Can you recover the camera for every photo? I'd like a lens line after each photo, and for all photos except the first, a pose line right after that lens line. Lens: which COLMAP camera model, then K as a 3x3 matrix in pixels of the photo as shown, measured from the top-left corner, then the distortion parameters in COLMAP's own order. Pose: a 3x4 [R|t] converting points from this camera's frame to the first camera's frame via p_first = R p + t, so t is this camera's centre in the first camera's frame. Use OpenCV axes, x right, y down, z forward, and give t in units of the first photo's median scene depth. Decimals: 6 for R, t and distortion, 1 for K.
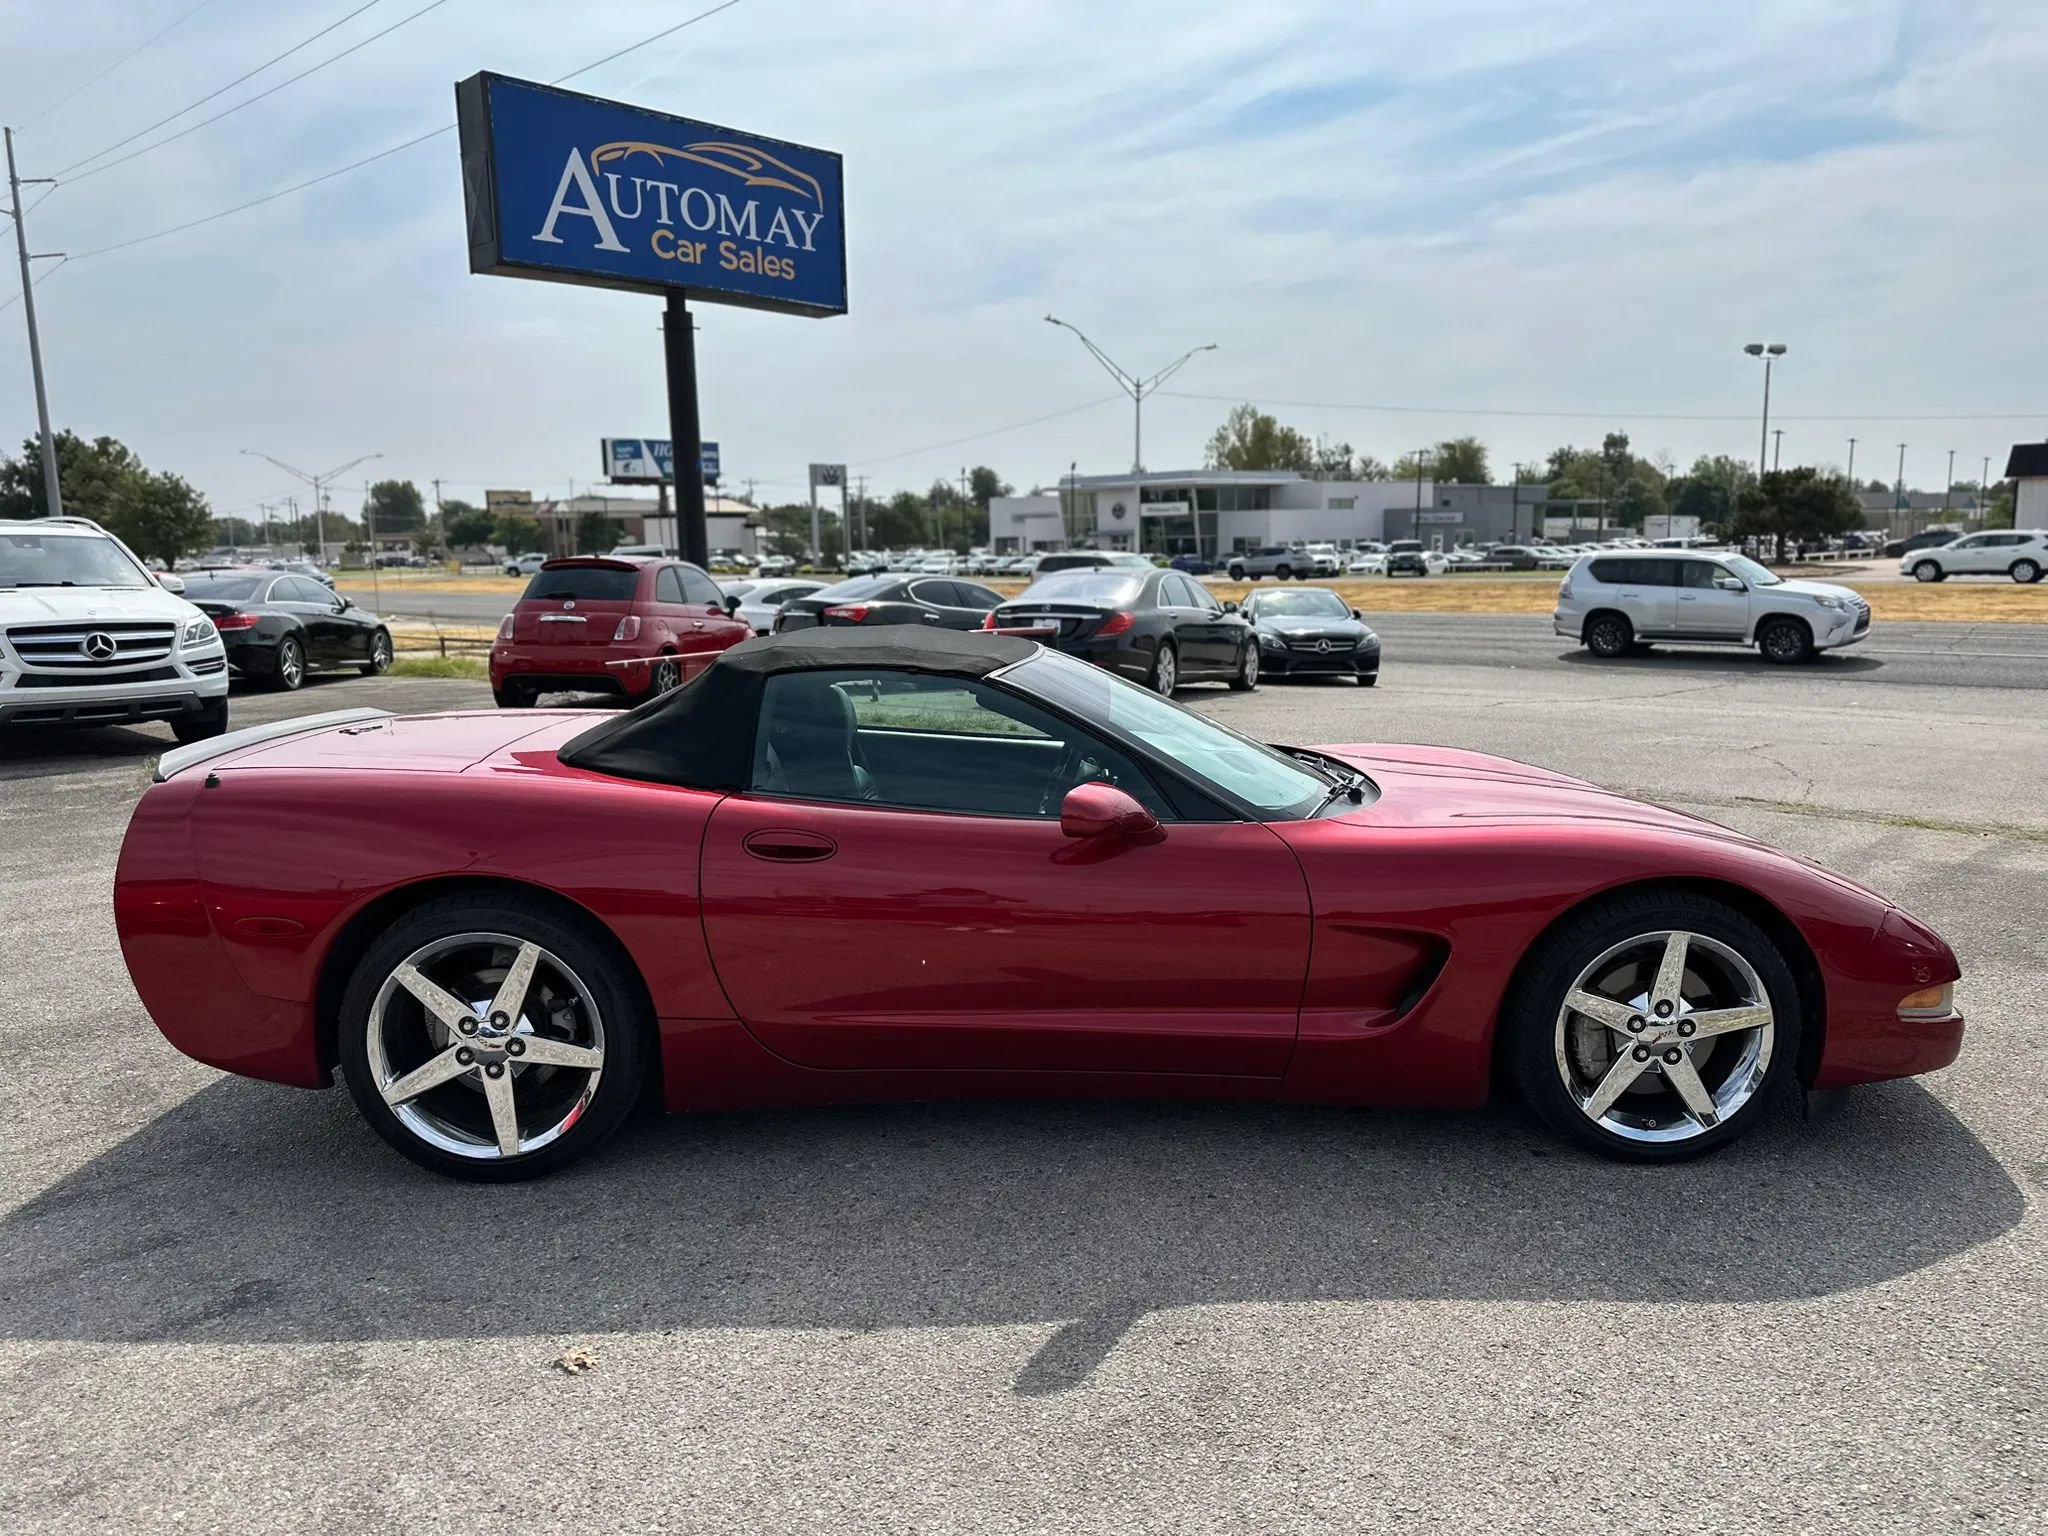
lens RADIAL K [[1442.2, 0, 1019.2], [0, 1442.2, 776.6], [0, 0, 1]] dist [0.041965, -0.060609]
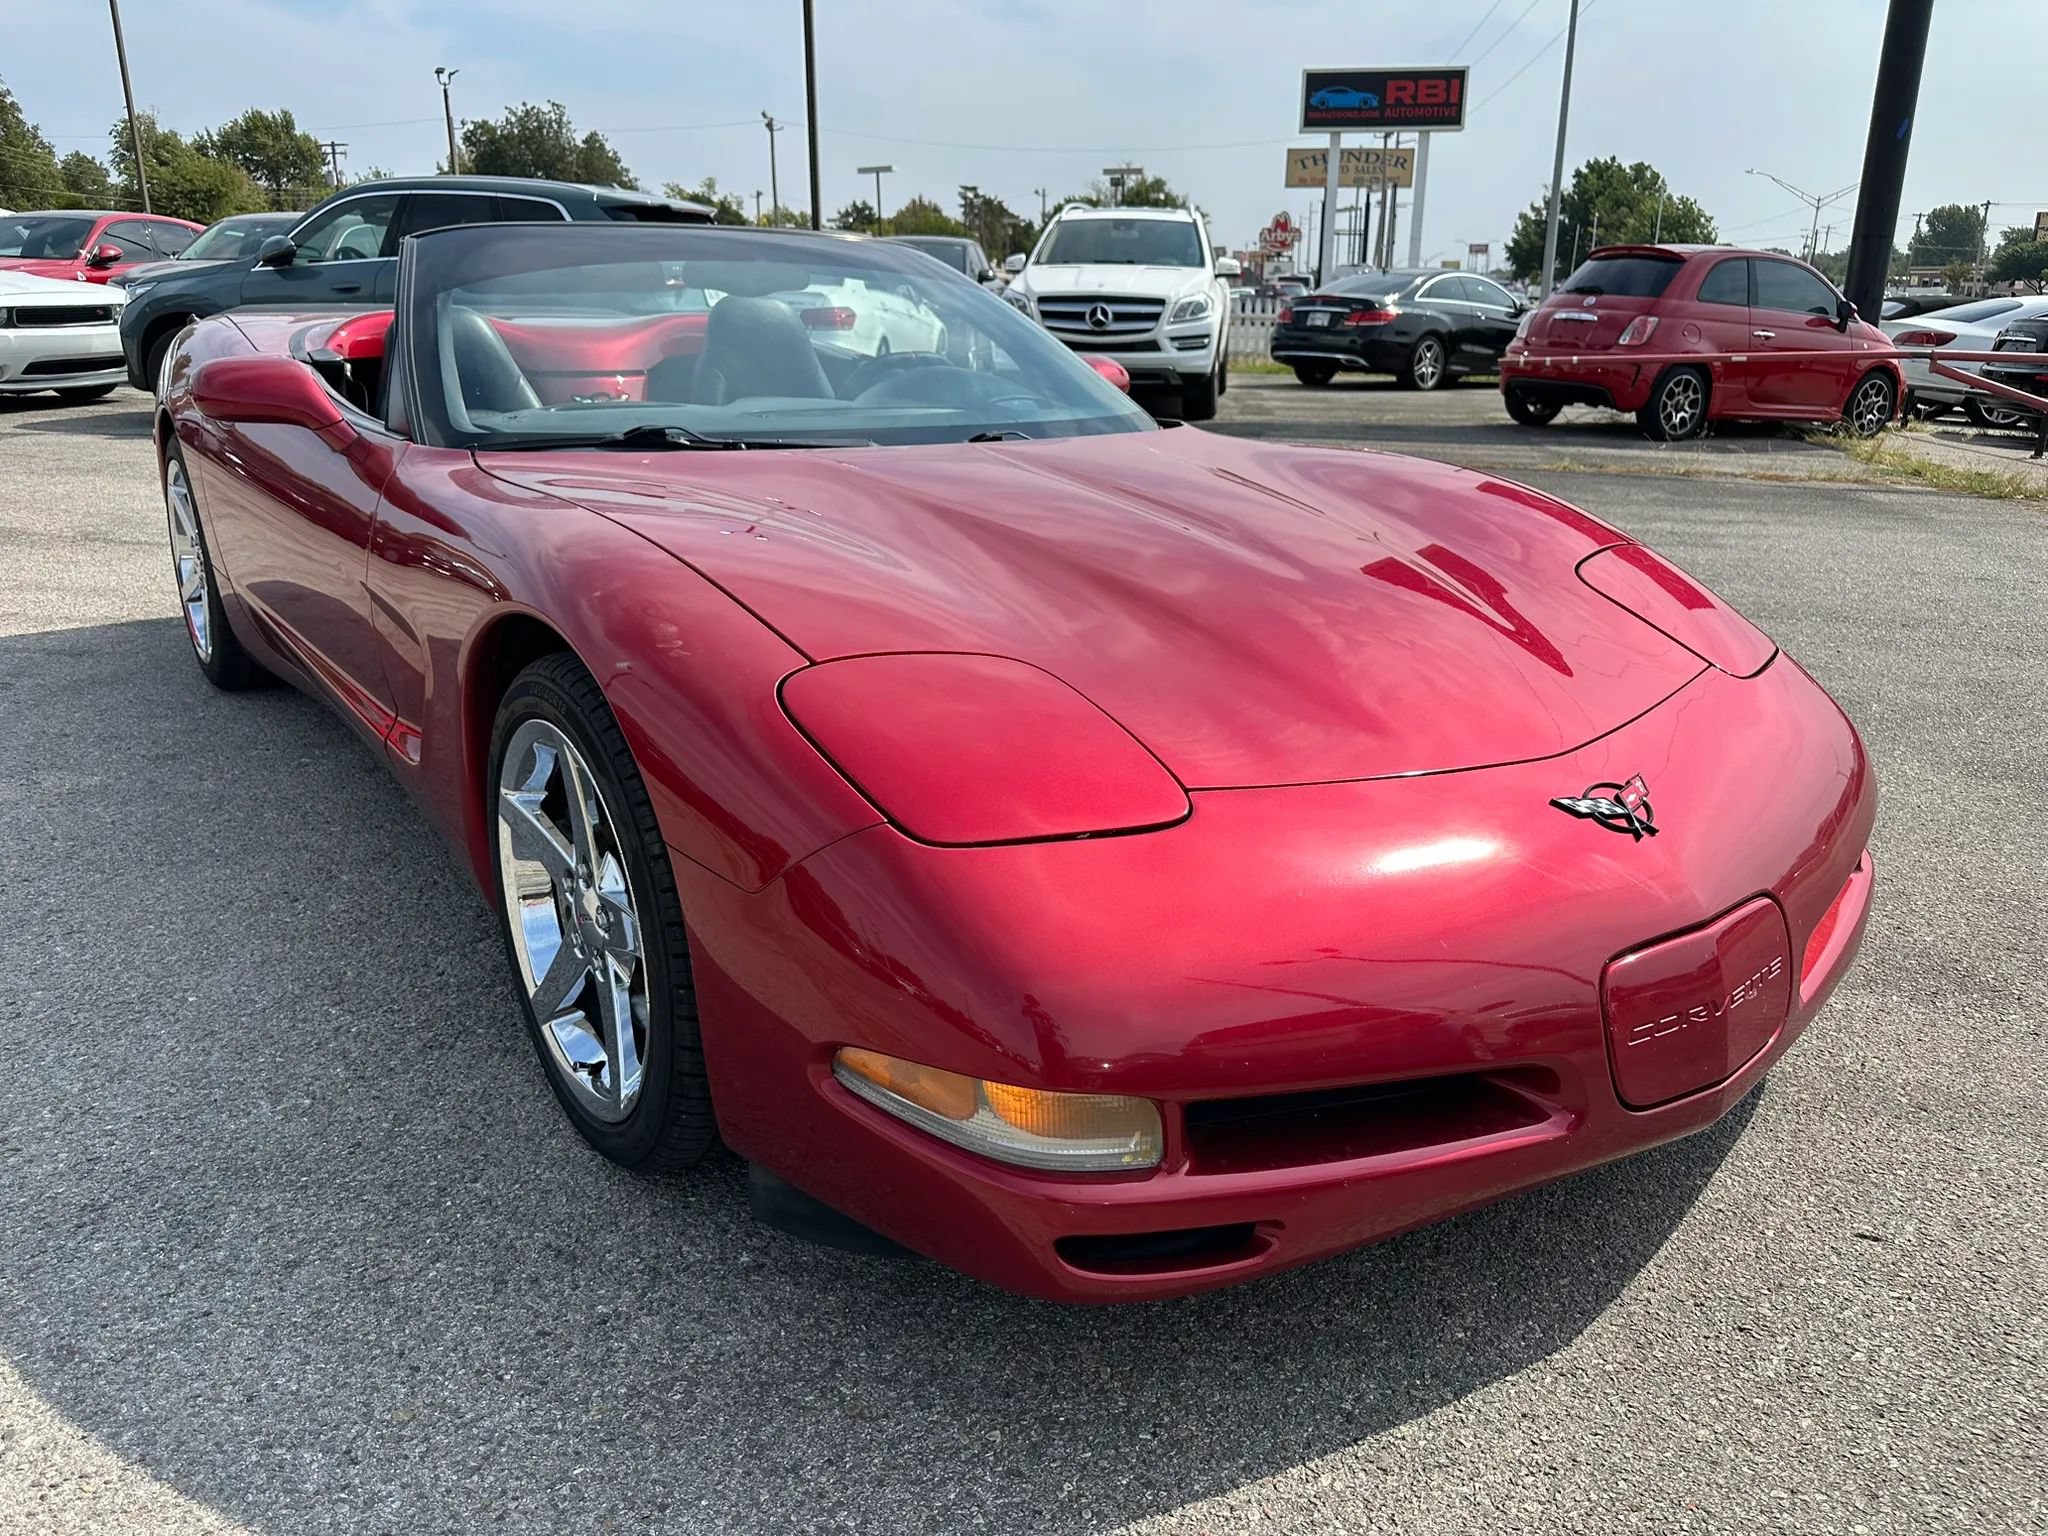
lens RADIAL K [[1439.1, 0, 1032.8], [0, 1439.1, 766.0], [0, 0, 1]] dist [0.048249, -0.067195]
pose [[0.600716, 0.270675, -0.752246, 0.274593], [-0.140967, 0.962060, 0.233599, -0.007580], [0.786936, -0.034285, 0.616082, 0.237655]]
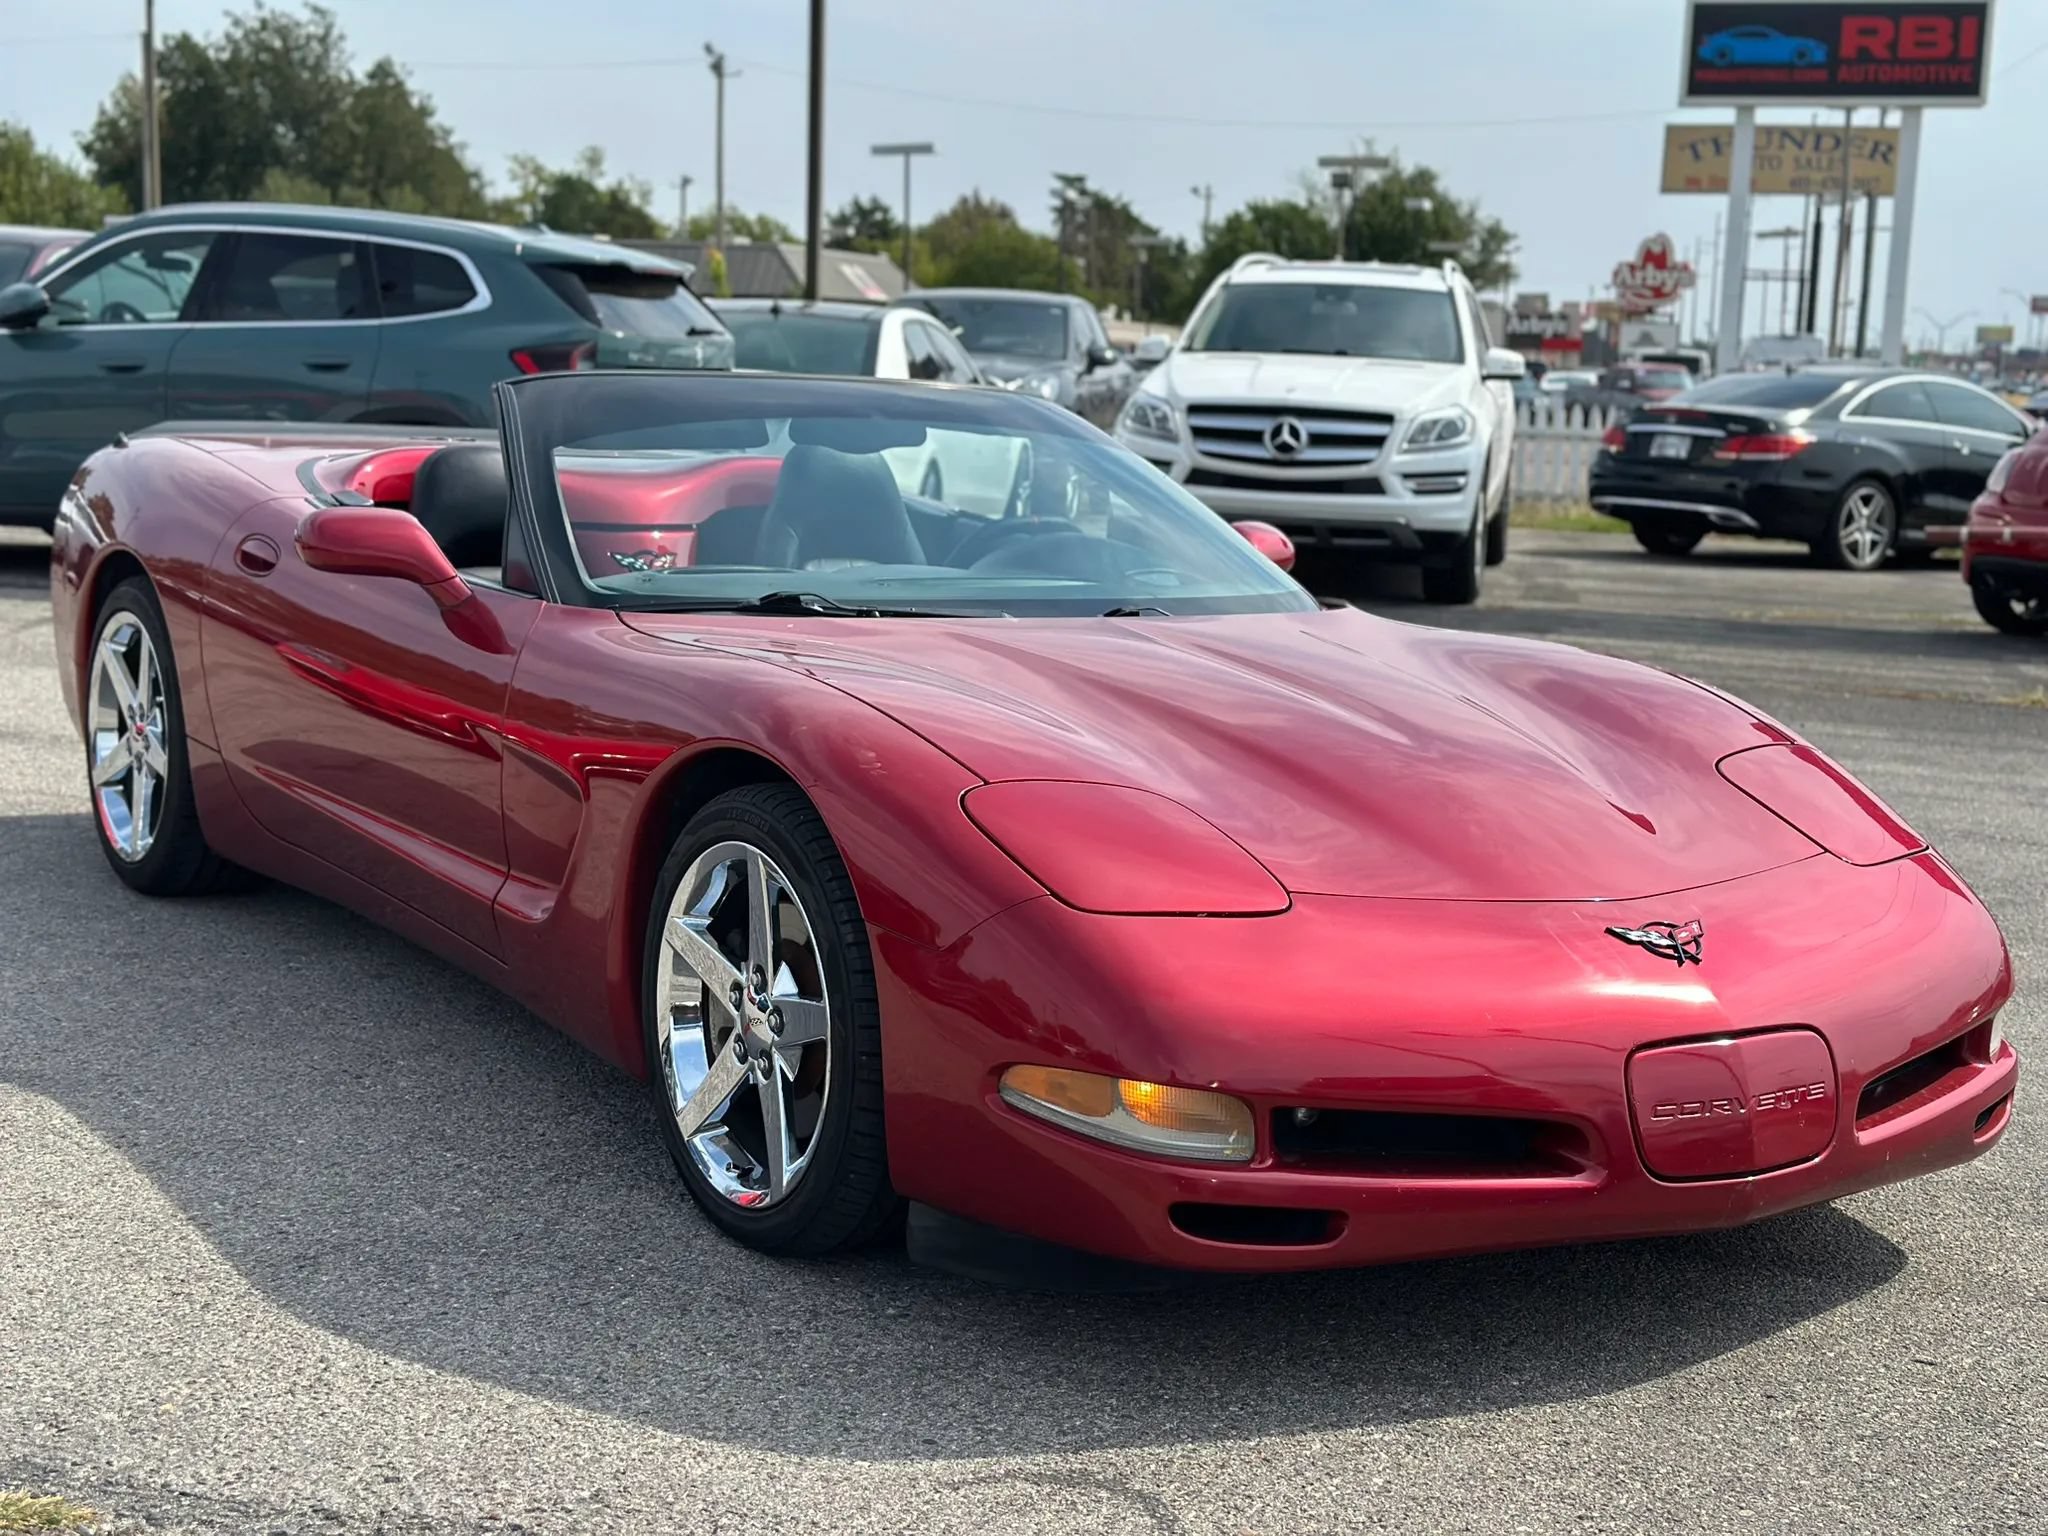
lens RADIAL K [[2840.7, 0, 1023.7], [0, 2840.7, 752.9], [0, 0, 1]] dist [0.088880, 0.043104]
pose [[0.555271, 0.152480, -0.817572, 0.427421], [-0.173427, 0.982667, 0.065485, -0.008069], [0.813386, 0.105427, 0.572091, 0.120979]]
